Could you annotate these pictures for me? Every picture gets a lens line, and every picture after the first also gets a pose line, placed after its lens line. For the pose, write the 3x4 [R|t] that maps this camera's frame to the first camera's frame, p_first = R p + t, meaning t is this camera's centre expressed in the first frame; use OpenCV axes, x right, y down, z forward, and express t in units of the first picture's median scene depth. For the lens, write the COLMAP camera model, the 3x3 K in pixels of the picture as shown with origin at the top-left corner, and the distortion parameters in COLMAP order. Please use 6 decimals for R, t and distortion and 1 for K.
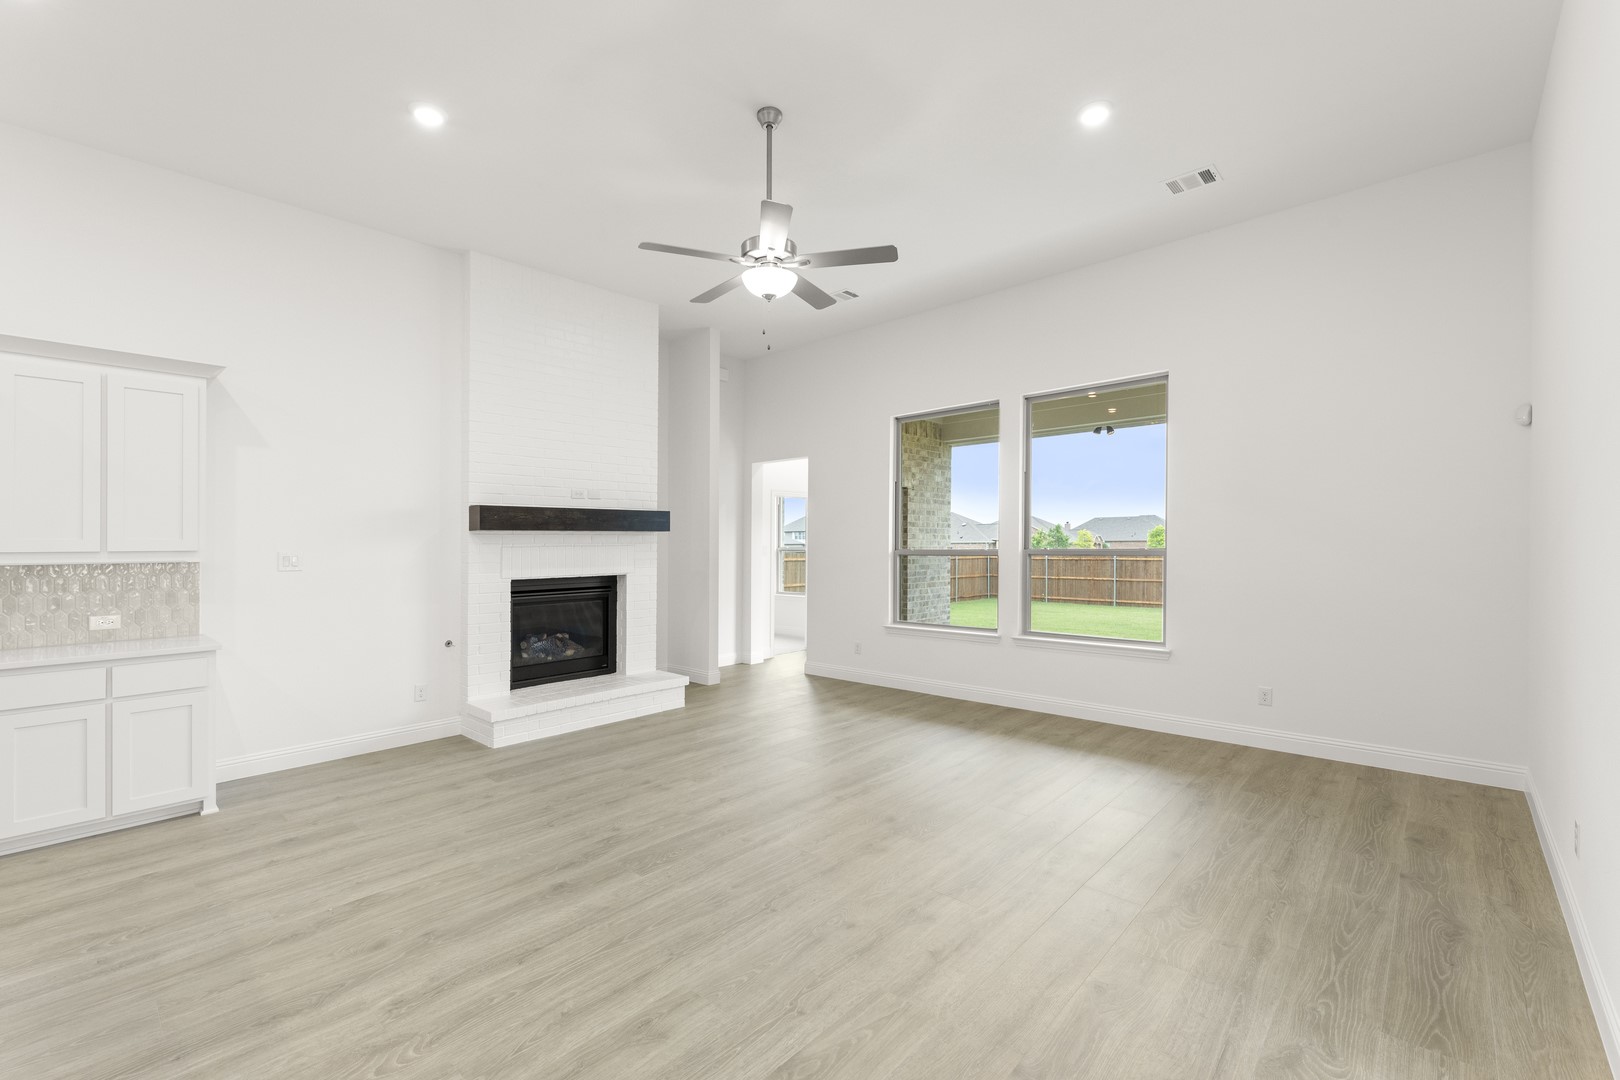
lens RADIAL K [[696.6, 0, 772.0], [0, 696.6, 537.1], [0, 0, 1]] dist [0.000627, -0.000006]
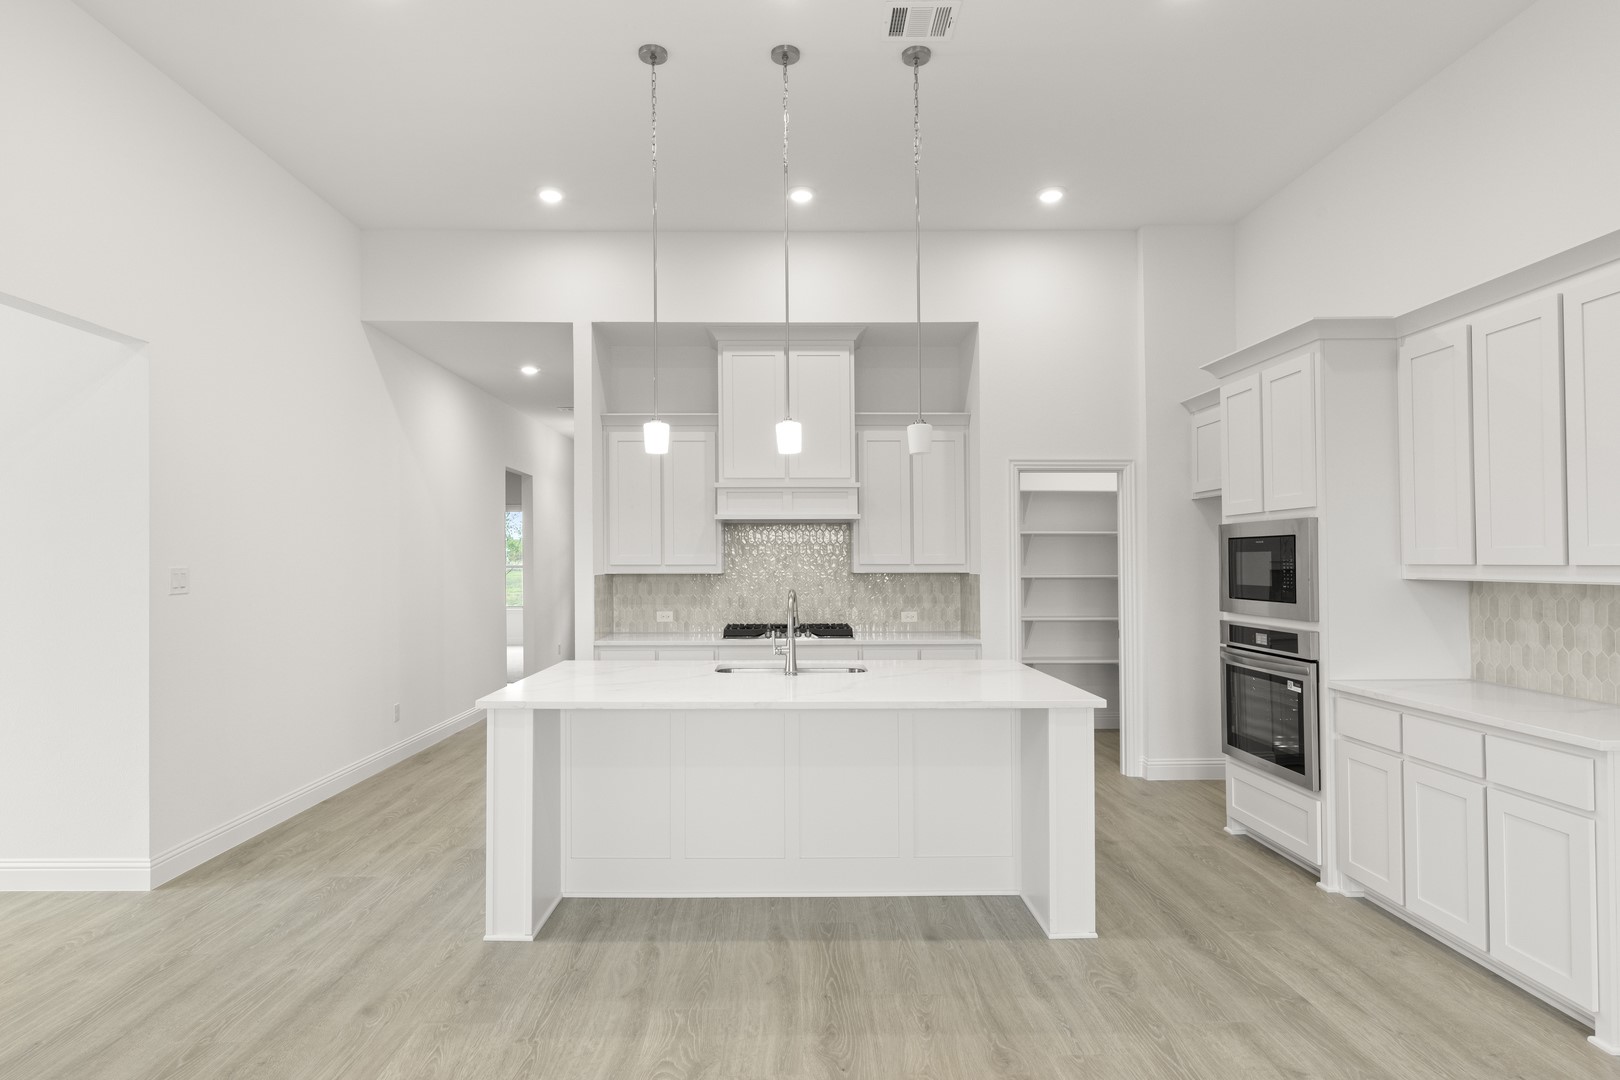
lens RADIAL K [[881.5, 0, 810.0], [0, 881.5, 540.0], [0, 0, 1]] dist [-0.004747, -0.000707]
pose [[-0.705507, -0.008288, -0.708654, 0.129233], [0.014958, 0.999535, -0.026582, 0.012282], [0.708545, -0.029354, -0.705055, 1.206920]]
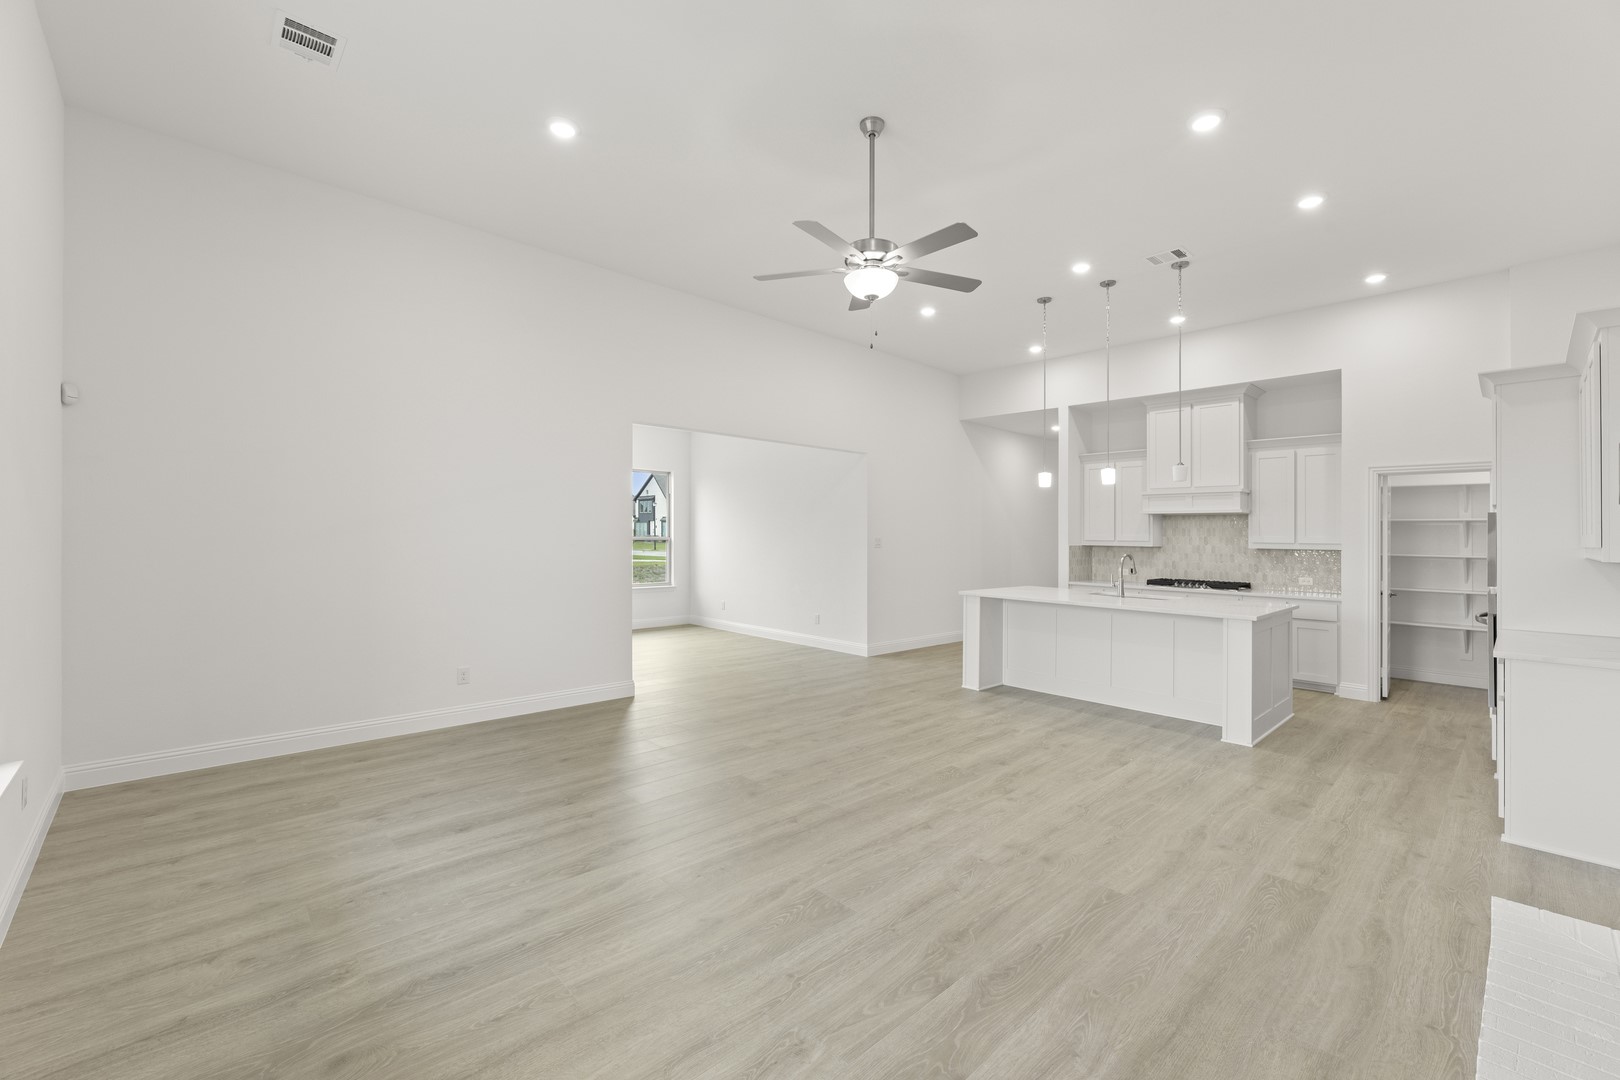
lens RADIAL K [[696.6, 0, 772.0], [0, 696.6, 537.1], [0, 0, 1]] dist [0.000627, -0.000006]
pose [[-0.997042, -0.006487, 0.076586, 0.069200], [-0.007115, 0.999943, -0.007933, 0.026269], [-0.076530, -0.008454, -0.997031, 2.246187]]
